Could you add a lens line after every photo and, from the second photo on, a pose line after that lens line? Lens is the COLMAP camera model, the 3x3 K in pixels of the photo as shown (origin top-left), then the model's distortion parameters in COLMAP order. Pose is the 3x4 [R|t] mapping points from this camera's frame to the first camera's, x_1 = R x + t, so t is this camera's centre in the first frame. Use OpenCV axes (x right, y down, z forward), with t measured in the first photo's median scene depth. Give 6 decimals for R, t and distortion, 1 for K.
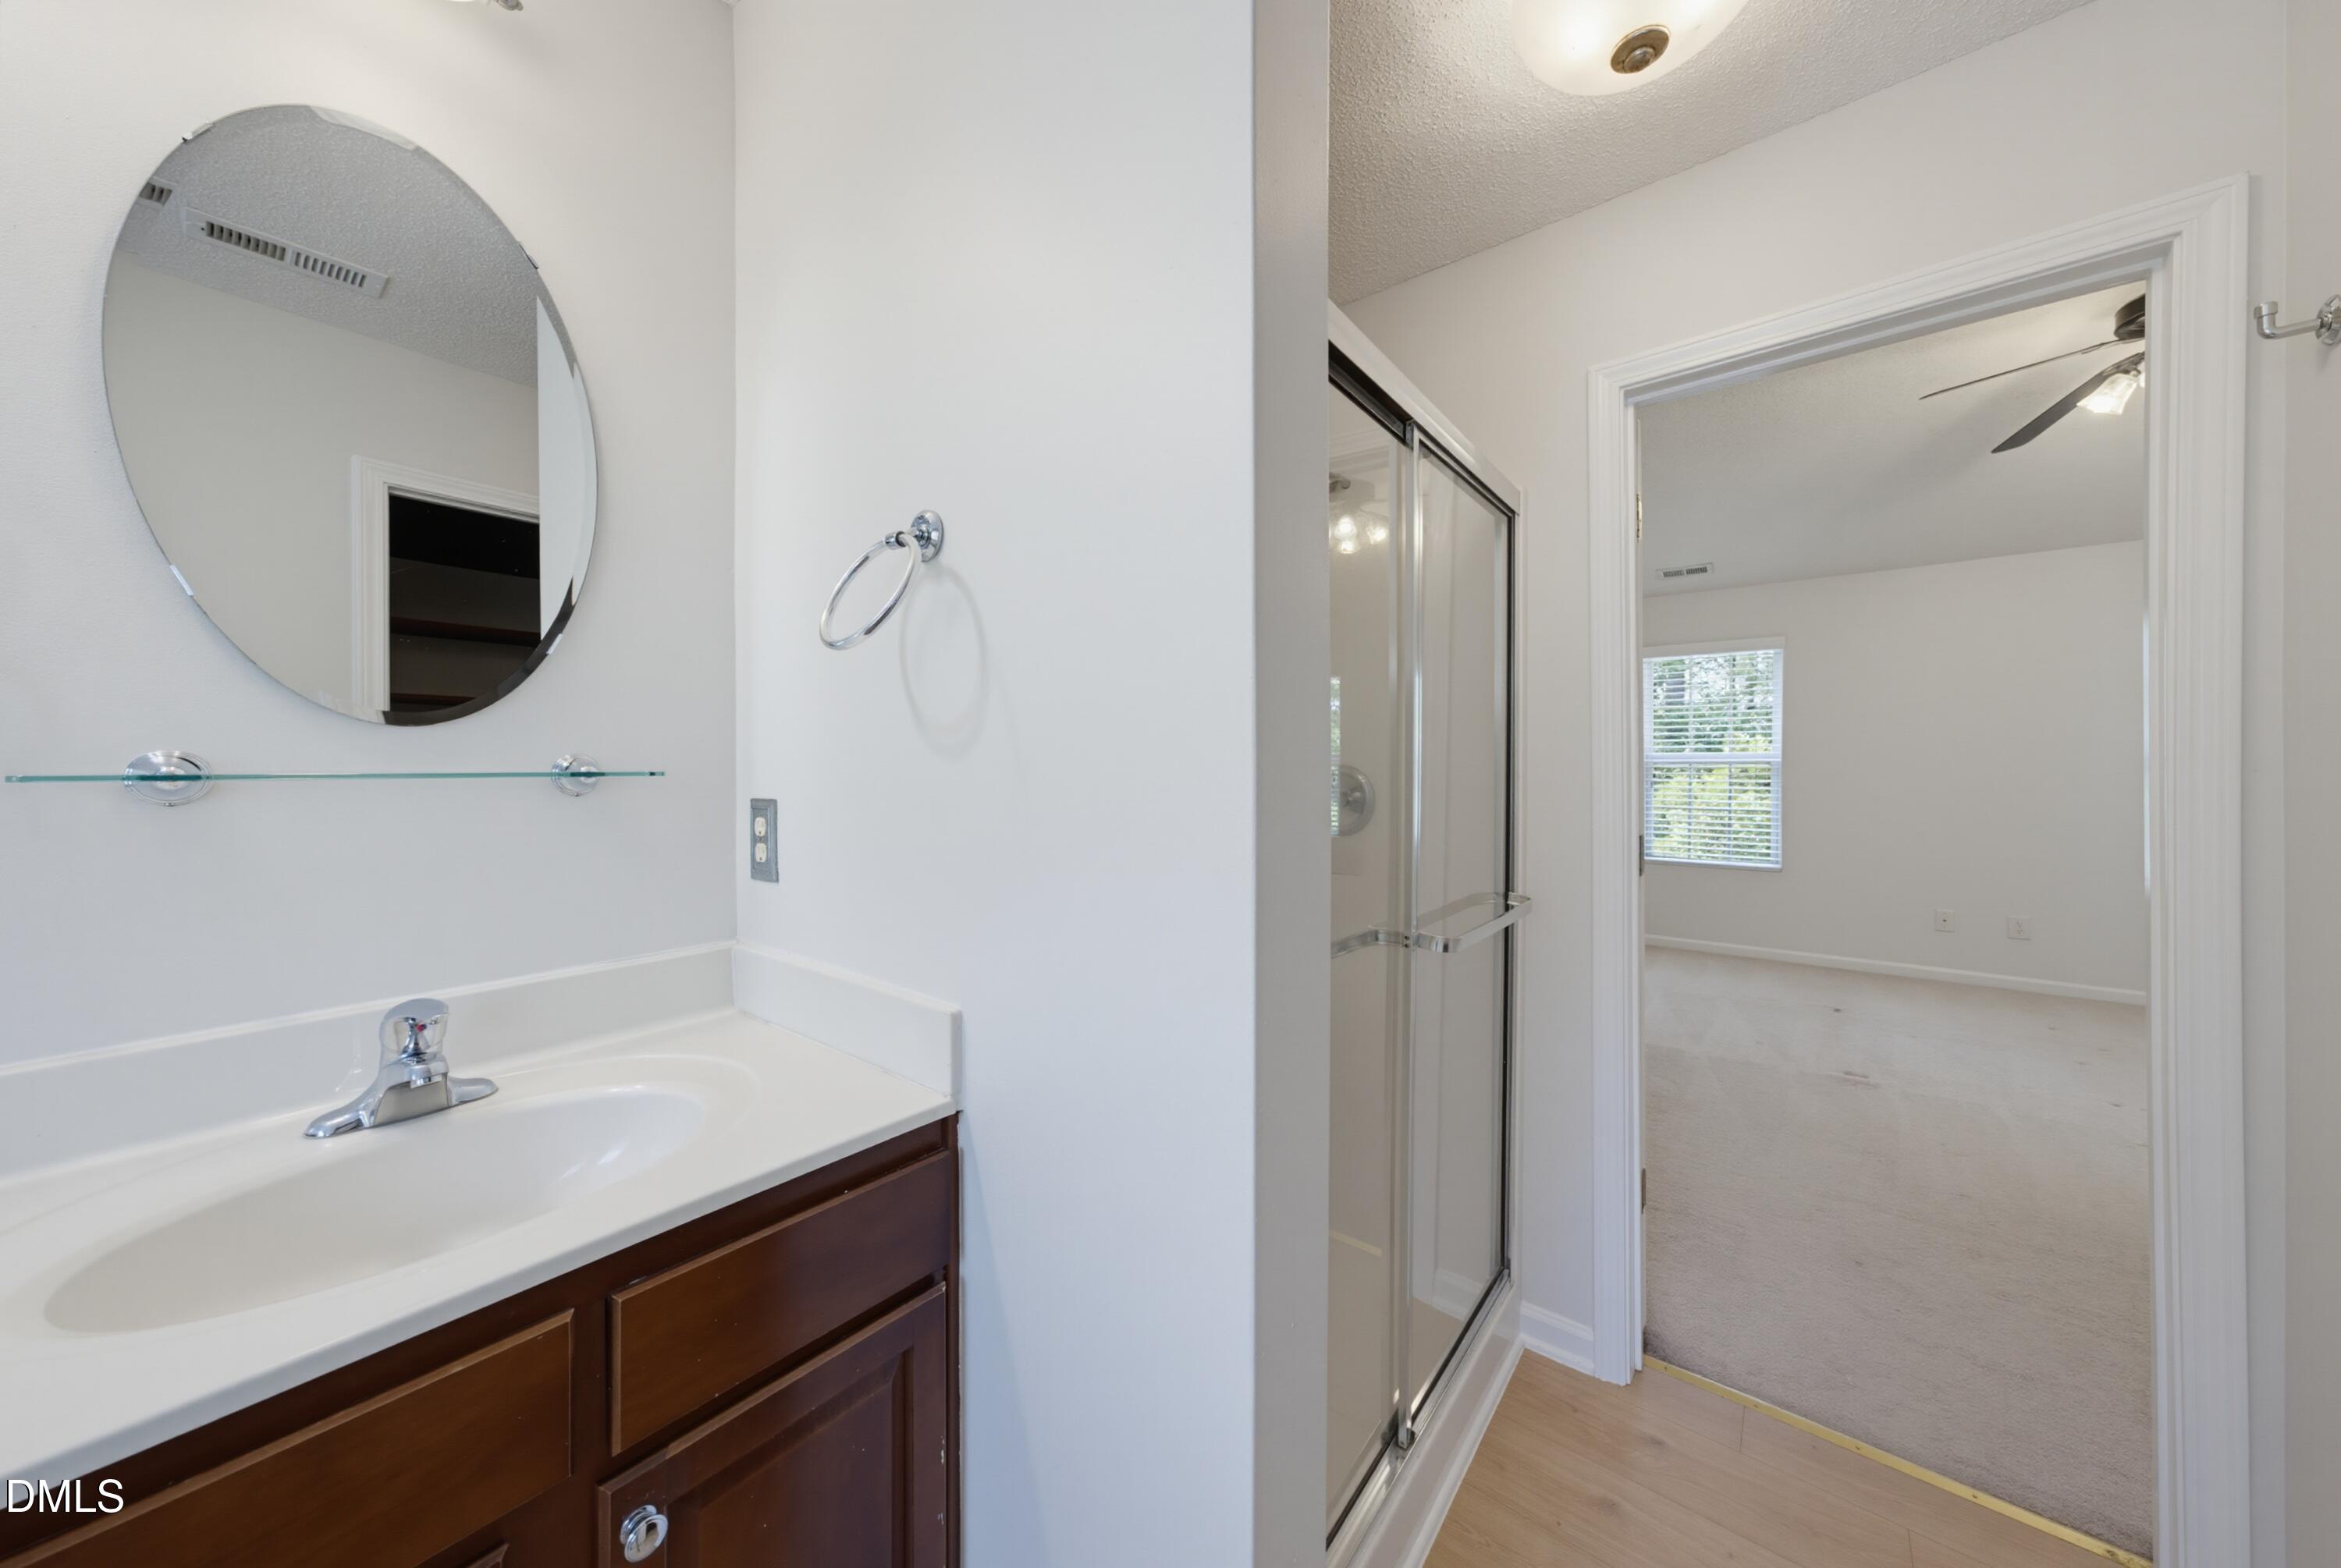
lens RADIAL K [[804.4, 0, 1171.4], [0, 804.4, 775.4], [0, 0, 1]] dist [-0.004514, 0.004396]
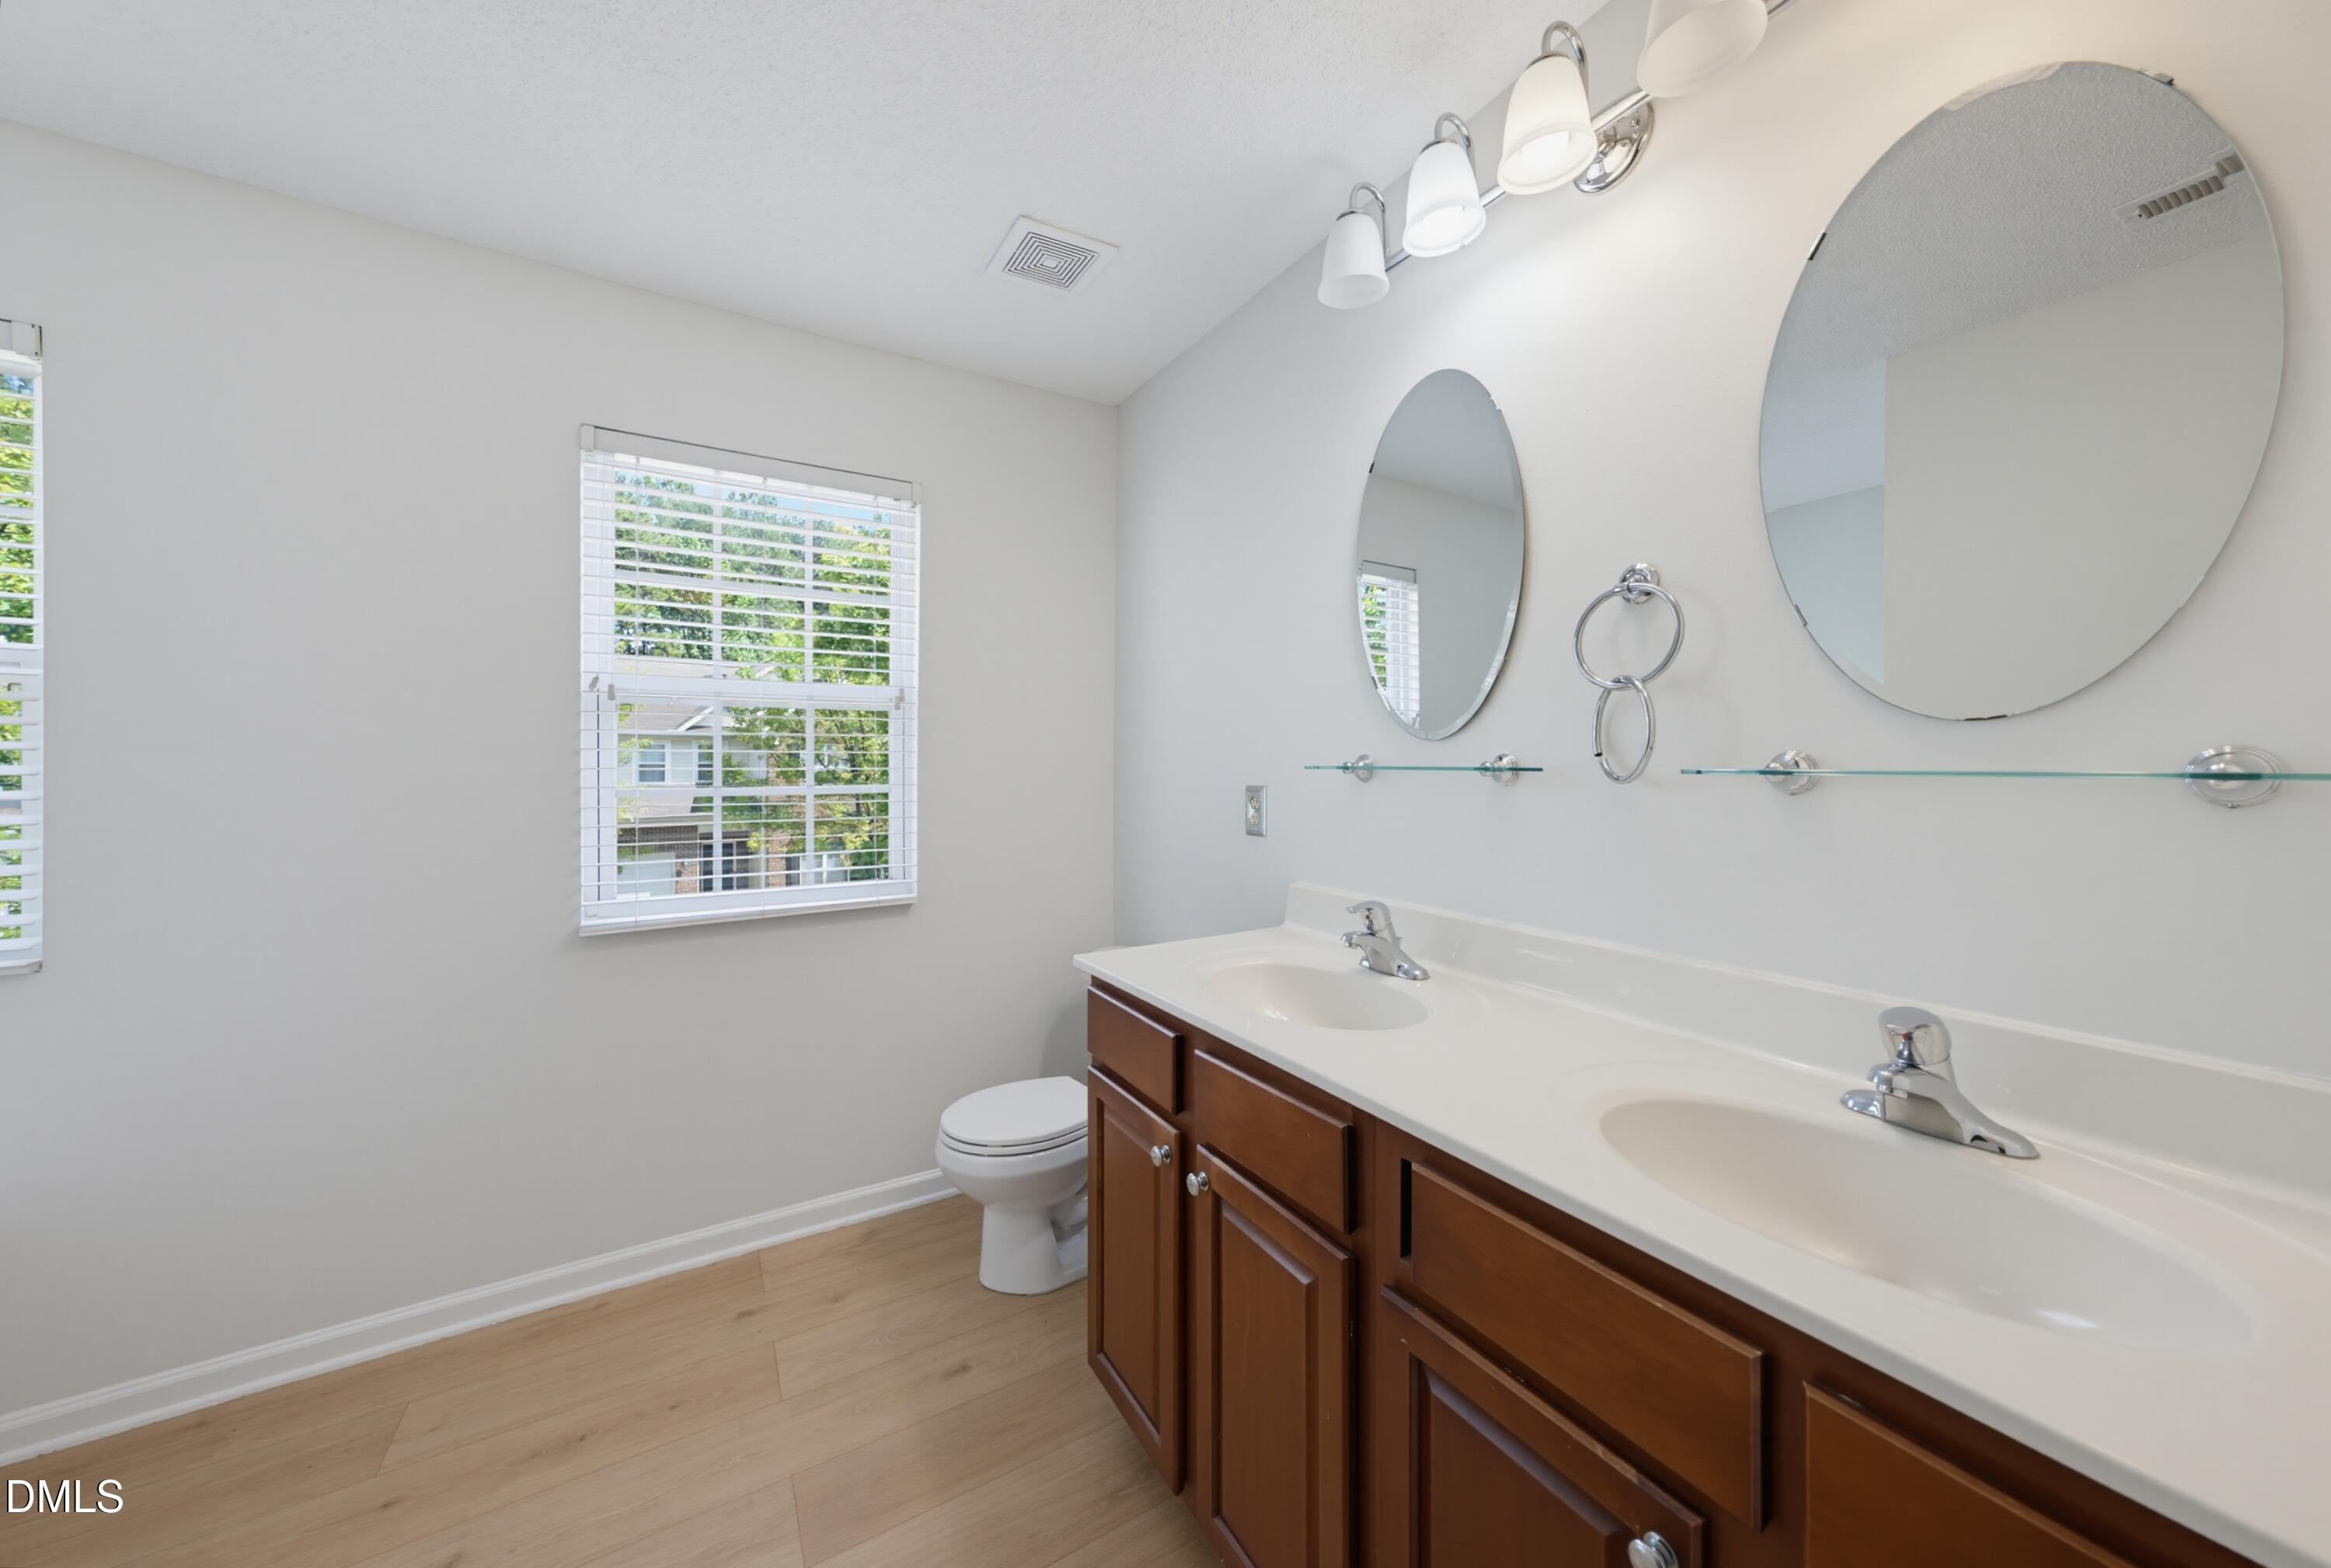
lens RADIAL K [[801.1, 0, 1165.4], [0, 801.1, 755.7], [0, 0, 1]] dist [-0.004514, 0.004396]
pose [[-0.350113, -0.010093, -0.936653, 0.245863], [-0.010364, 0.999922, -0.006900, -0.002977], [0.936650, 0.007292, -0.350191, 0.463865]]
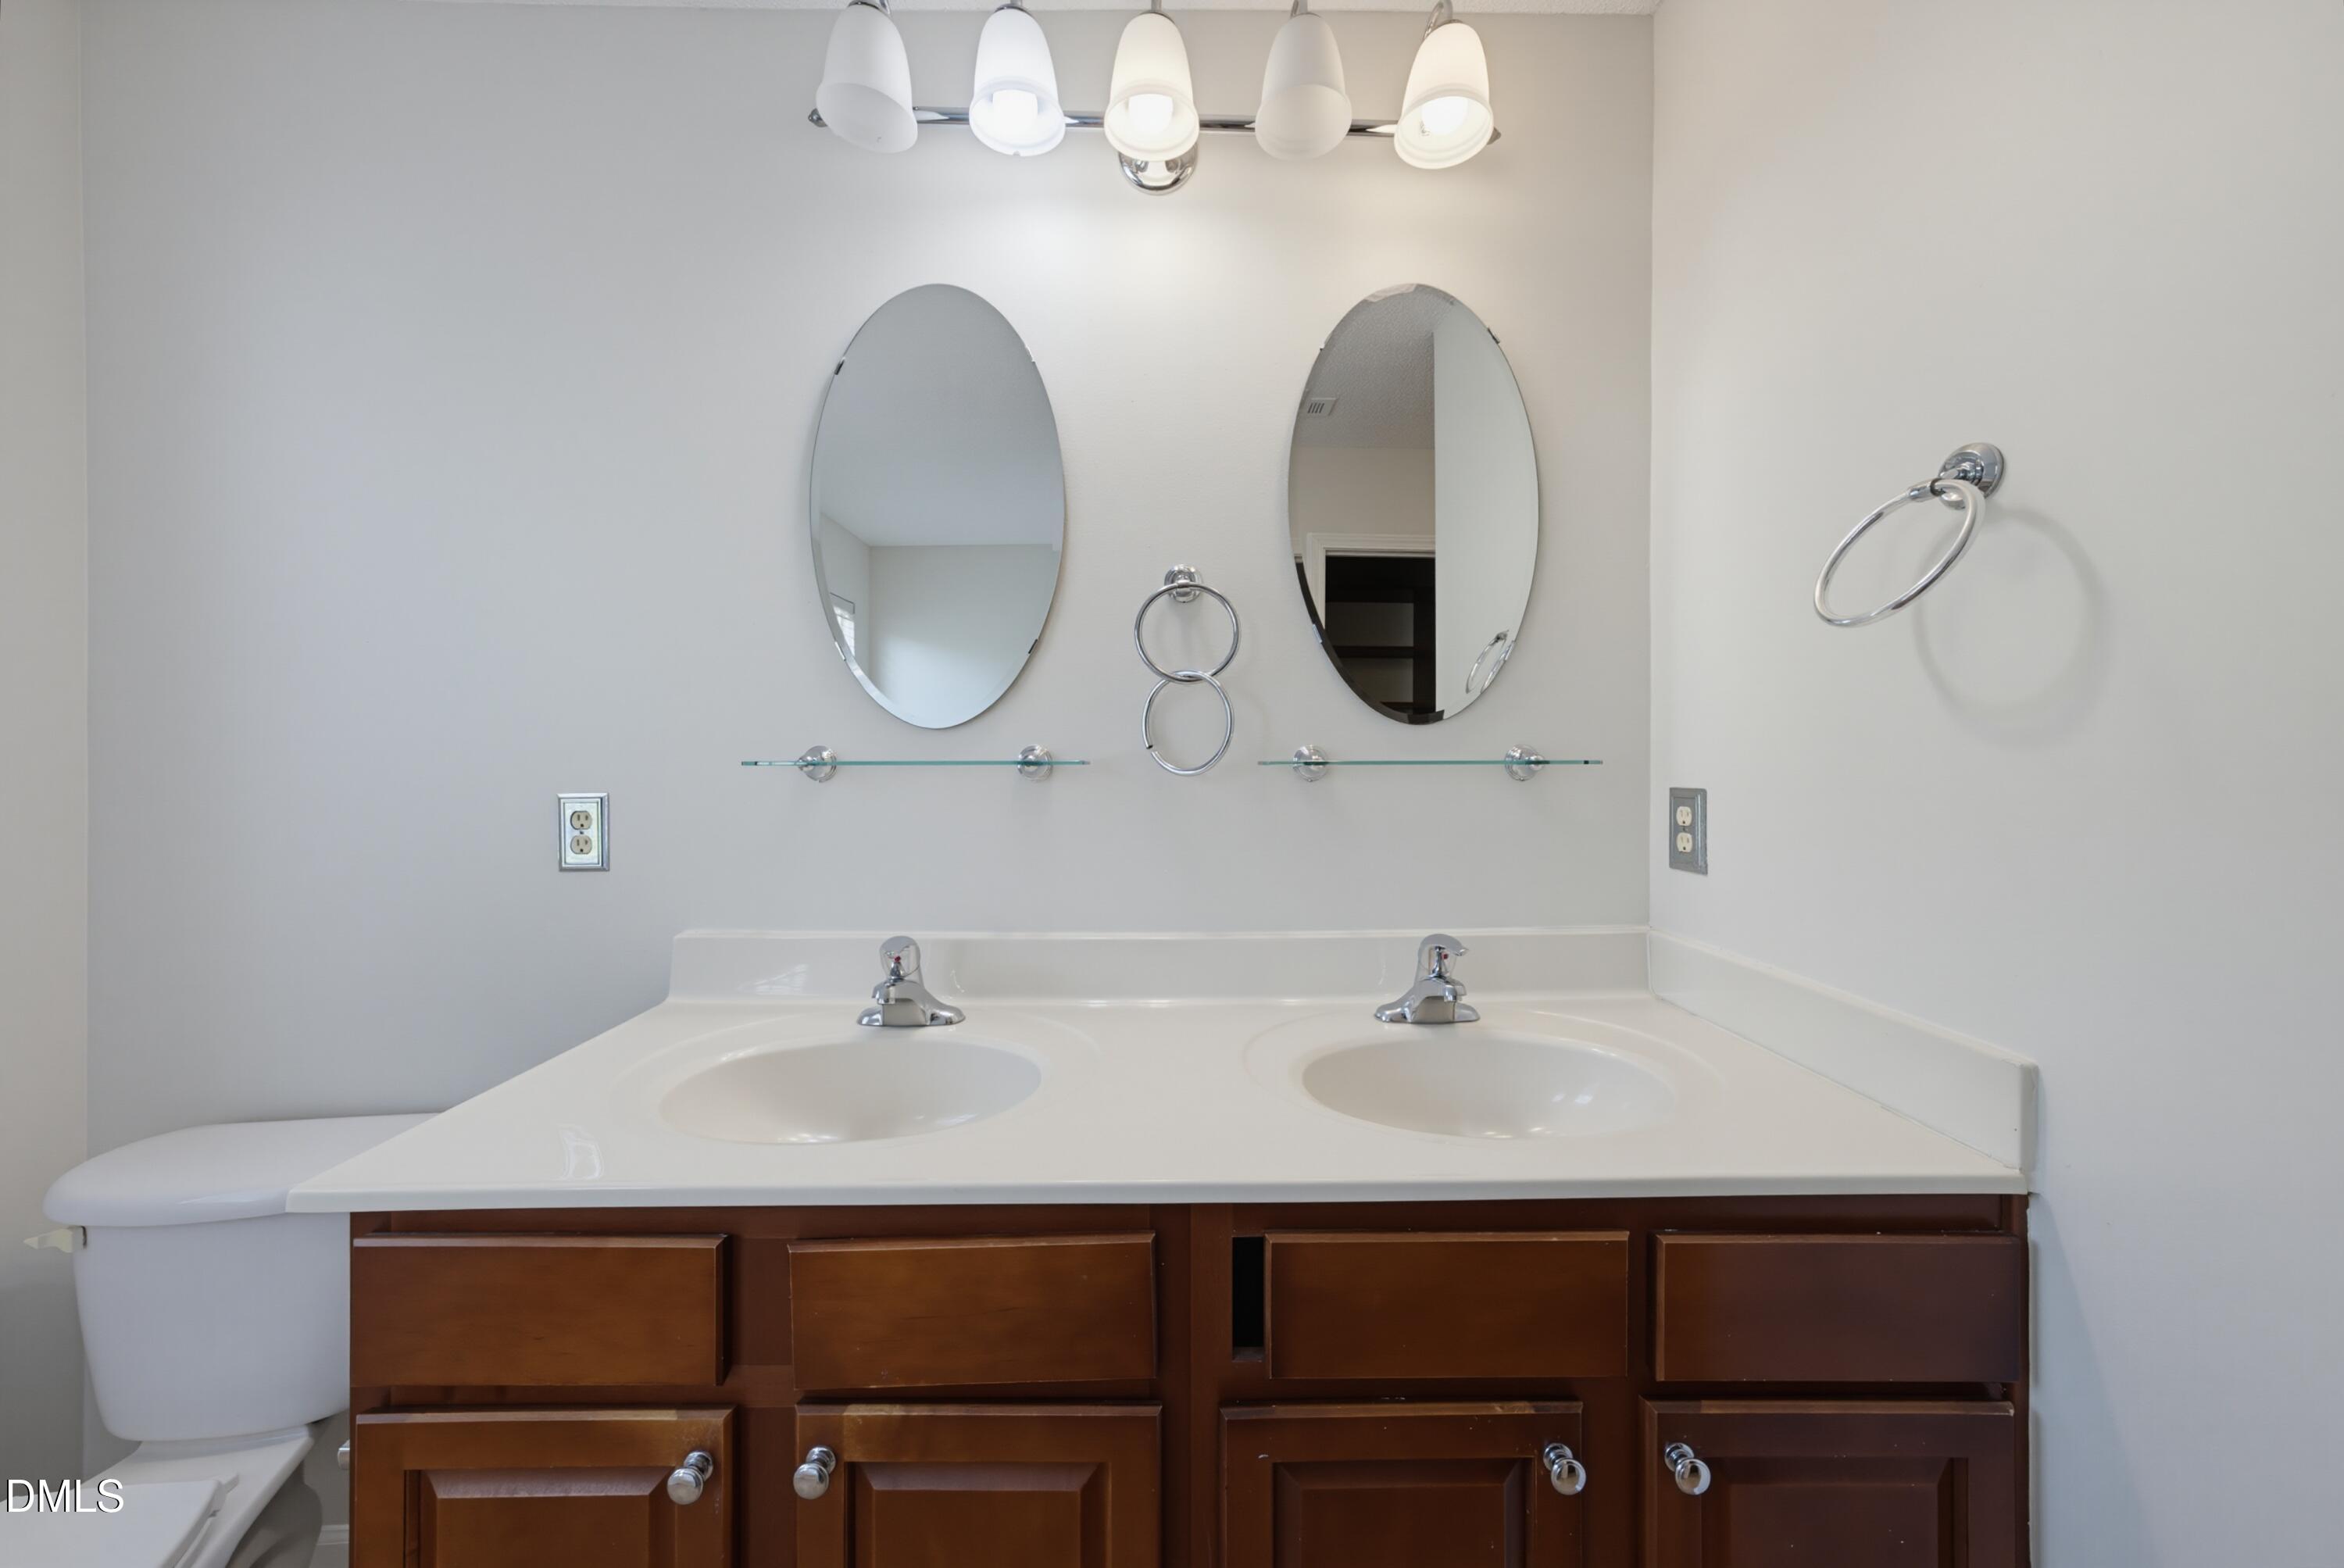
lens RADIAL K [[805.6, 0, 1168.7], [0, 805.6, 757.4], [0, 0, 1]] dist [-0.004514, 0.004396]
pose [[0.627742, -0.000481, -0.778422, -0.181194], [-0.006492, 0.999962, -0.005852, 0.001896], [0.778395, 0.008727, 0.627714, -0.156551]]
